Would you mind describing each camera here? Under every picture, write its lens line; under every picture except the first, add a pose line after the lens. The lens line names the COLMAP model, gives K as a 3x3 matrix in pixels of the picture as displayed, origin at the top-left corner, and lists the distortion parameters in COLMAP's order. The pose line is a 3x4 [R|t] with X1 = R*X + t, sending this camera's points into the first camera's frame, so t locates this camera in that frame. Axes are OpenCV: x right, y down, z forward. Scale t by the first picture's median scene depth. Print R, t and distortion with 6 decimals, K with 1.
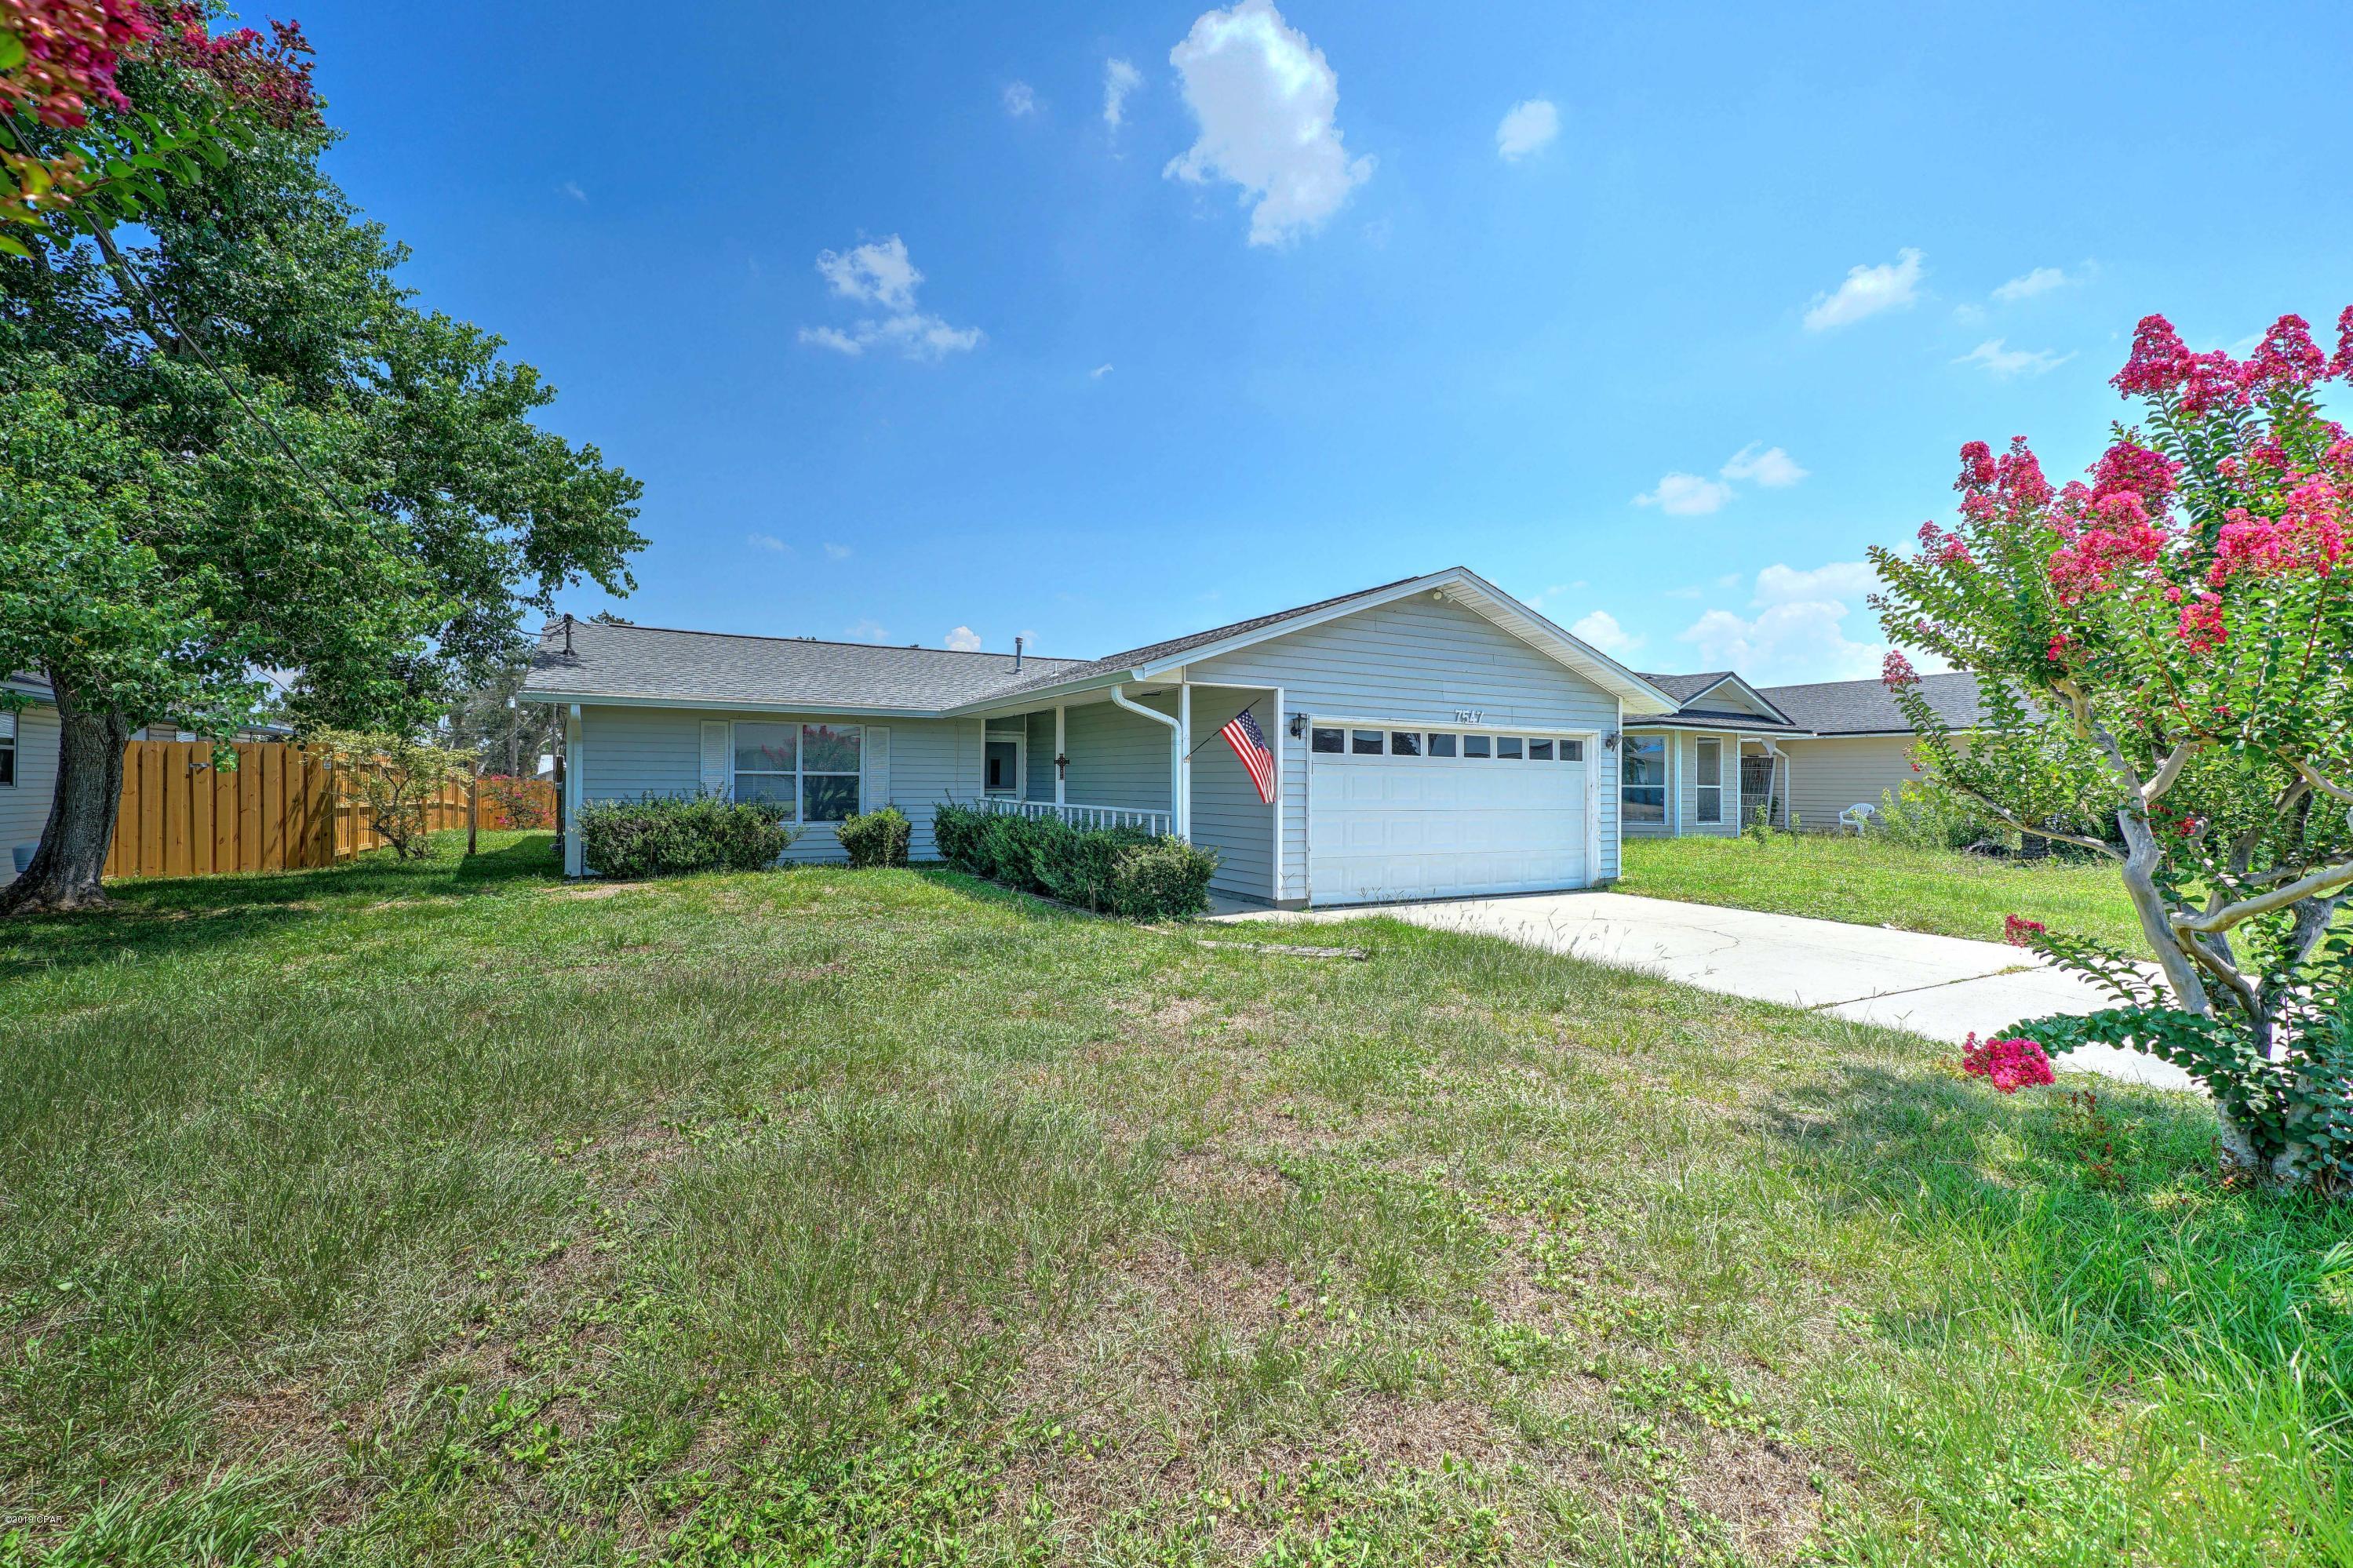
lens RADIAL K [[968.3, 0, 1207.1], [0, 968.3, 779.1], [0, 0, 1]] dist [0.000606, 0.000090]
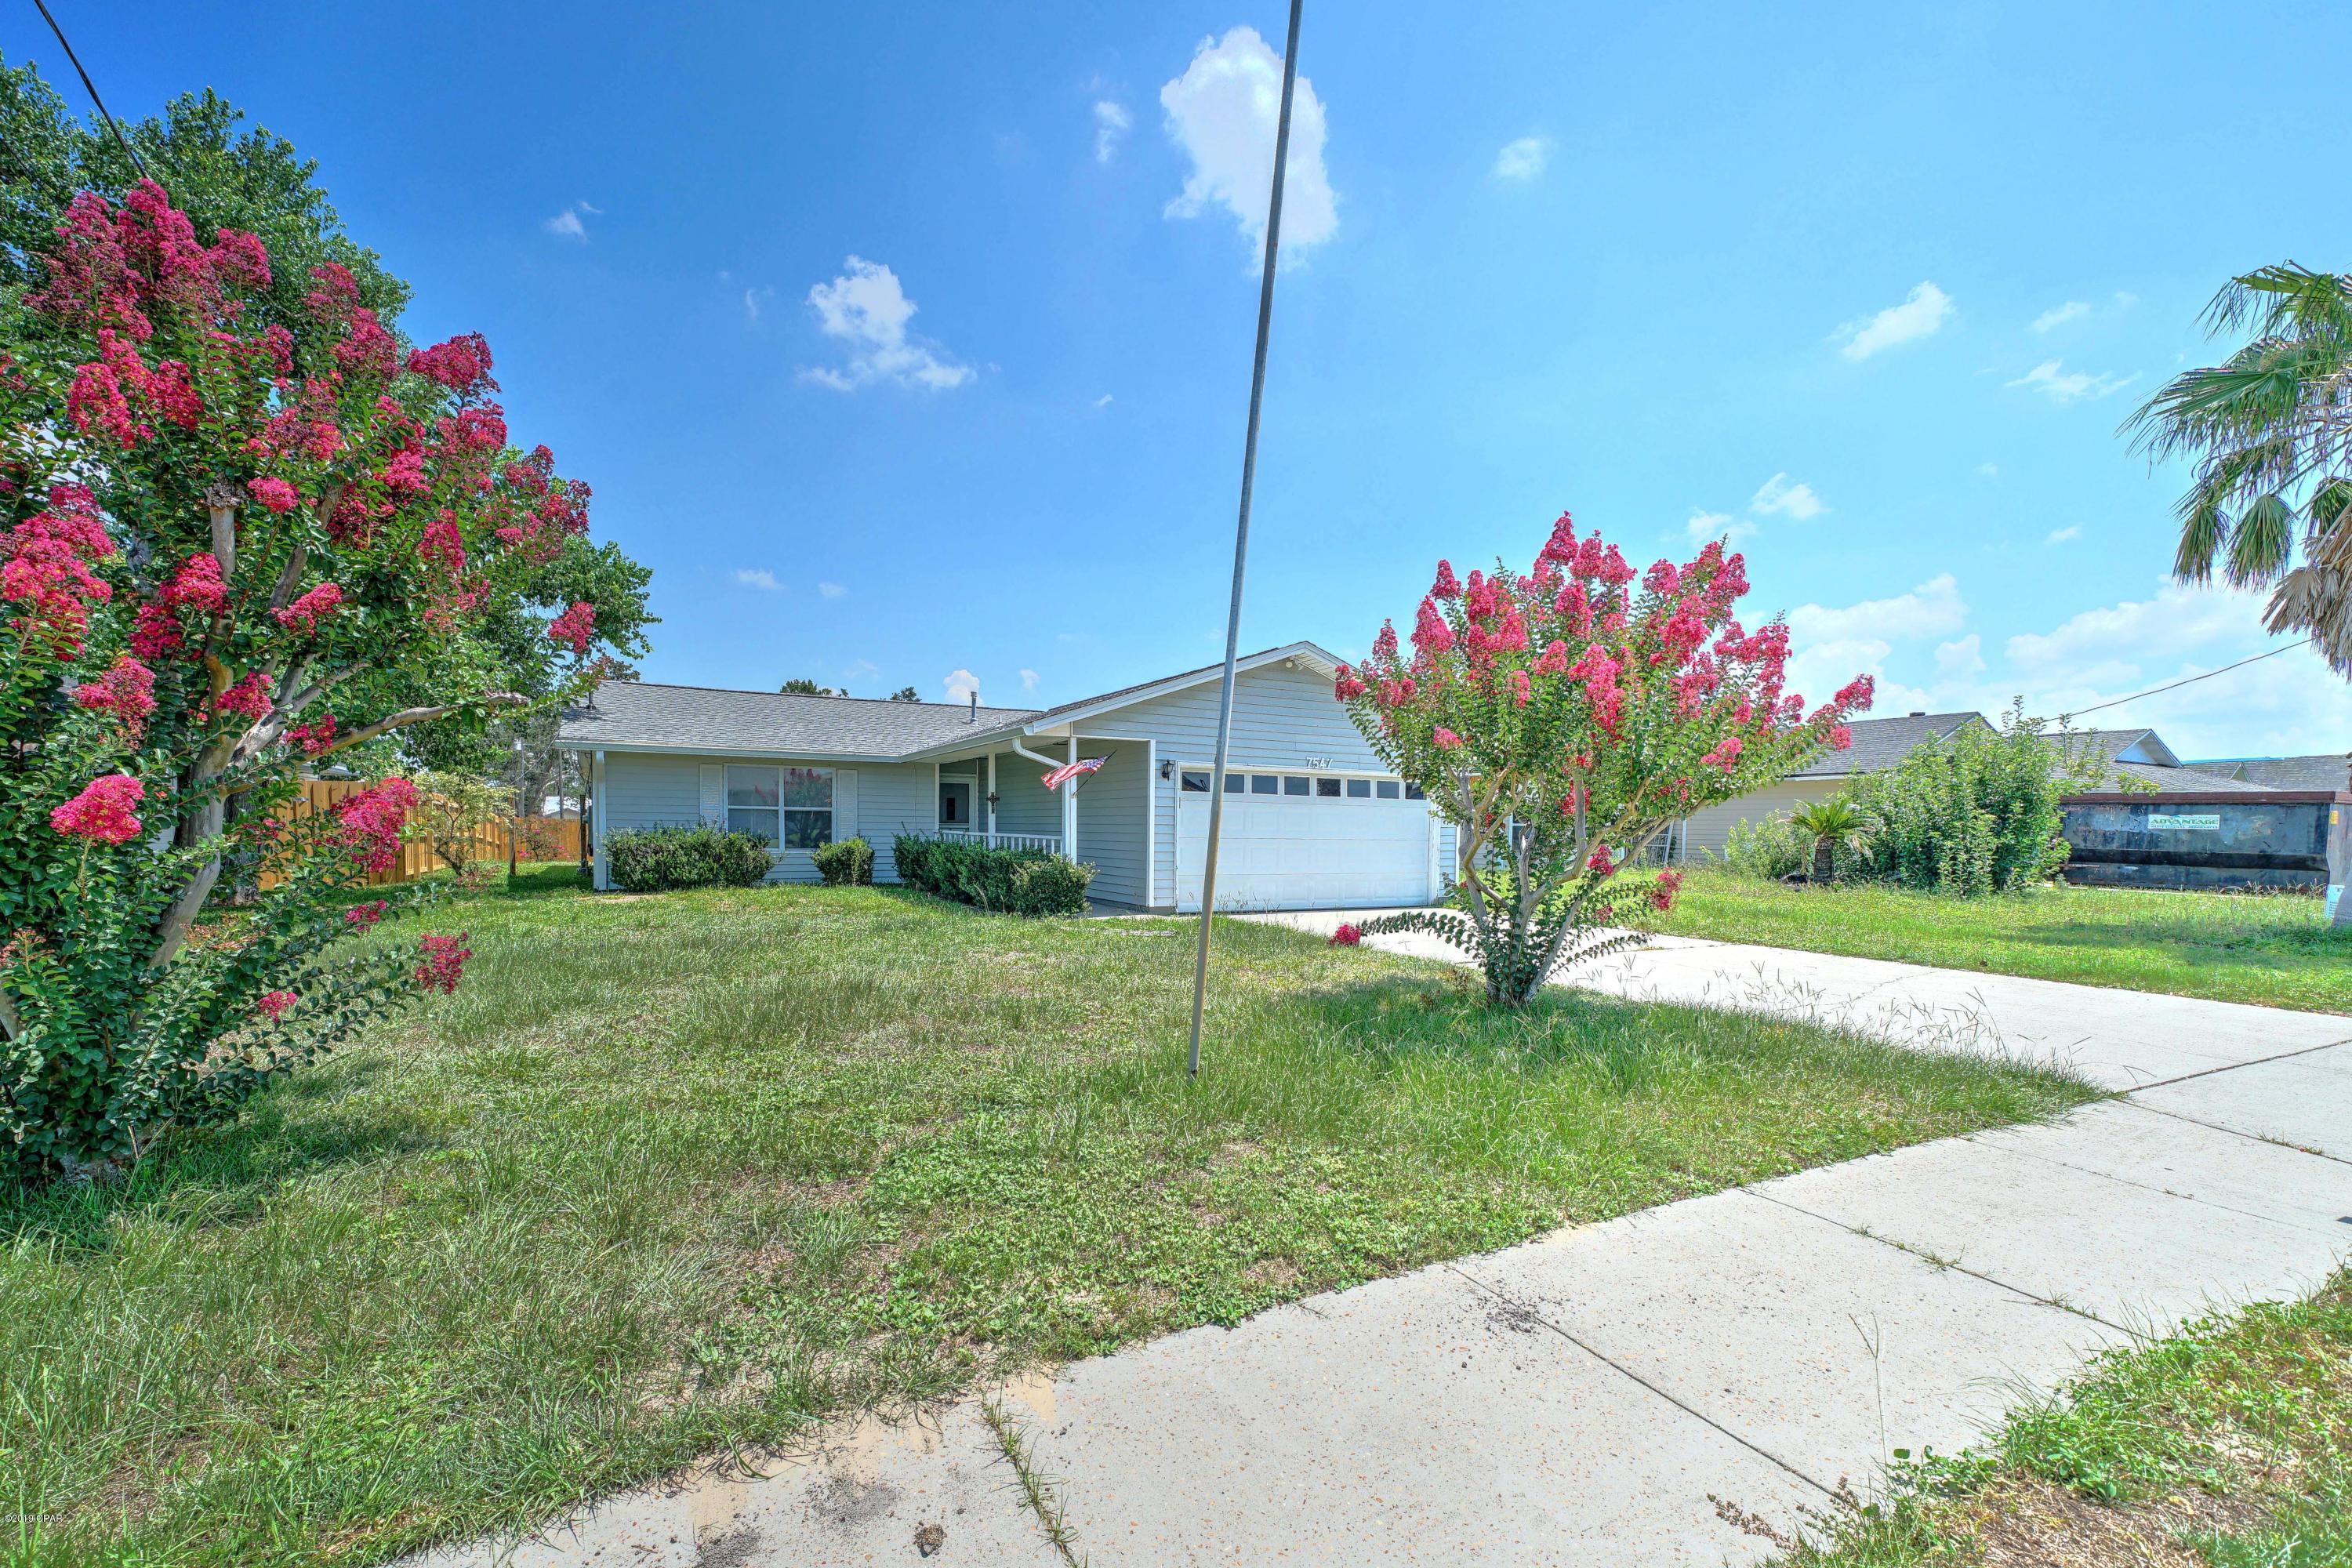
lens RADIAL K [[969.6, 0, 1175.6], [0, 969.6, 861.3], [0, 0, 1]] dist [-0.001445, -0.000162]
pose [[0.999701, 0.005008, -0.023952, 0.109124], [-0.004057, 0.999208, 0.039596, 0.011366], [0.024131, -0.039487, 0.998929, -0.216027]]
